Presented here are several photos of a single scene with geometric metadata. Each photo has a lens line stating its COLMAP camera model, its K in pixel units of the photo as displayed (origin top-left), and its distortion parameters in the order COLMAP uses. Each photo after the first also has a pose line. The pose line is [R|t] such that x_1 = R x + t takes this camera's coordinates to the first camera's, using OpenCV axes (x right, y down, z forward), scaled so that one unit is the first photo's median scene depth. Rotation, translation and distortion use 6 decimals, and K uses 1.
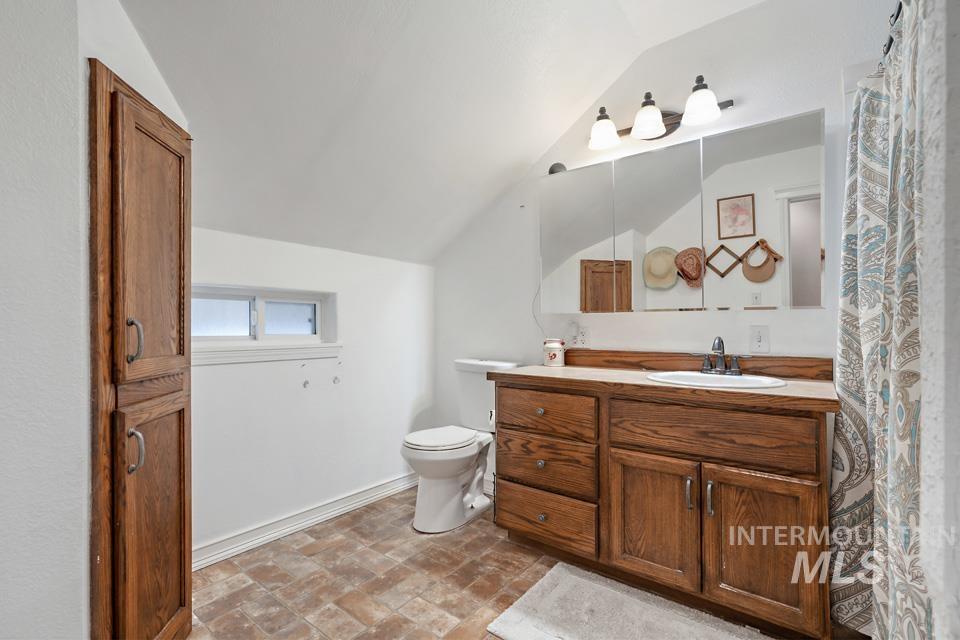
lens RADIAL K [[444.3, 0, 485.8], [0, 444.3, 327.9], [0, 0, 1]] dist [-0.003530, 0.000348]
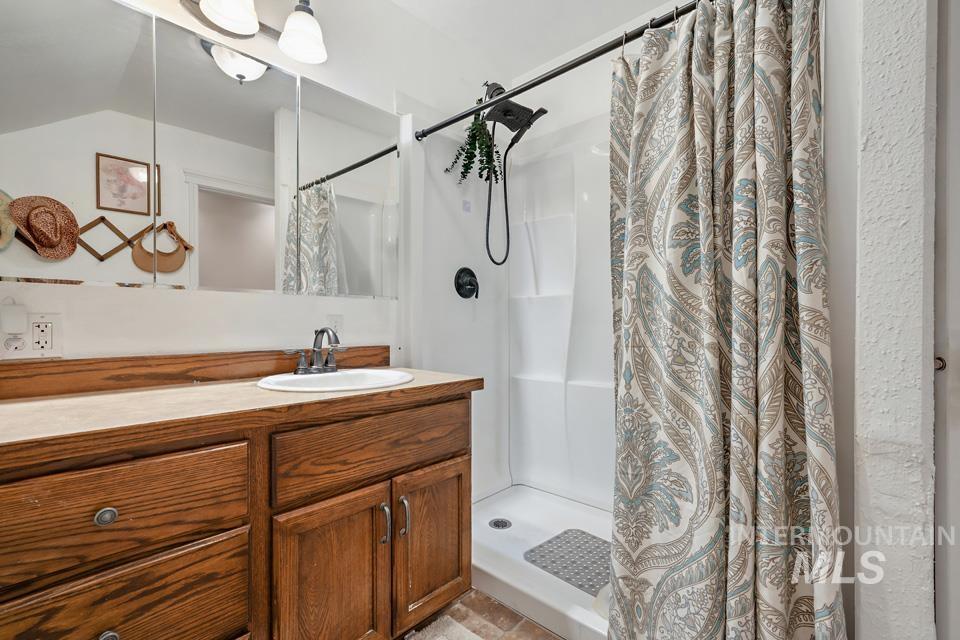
lens RADIAL K [[405.1, 0, 479.4], [0, 405.1, 331.1], [0, 0, 1]] dist [0.000704, 0.000693]
pose [[0.141250, -0.012853, 0.989891, -0.199795], [0.003441, 0.999916, 0.012492, 0.016887], [-0.989968, 0.001641, 0.141282, 0.628367]]
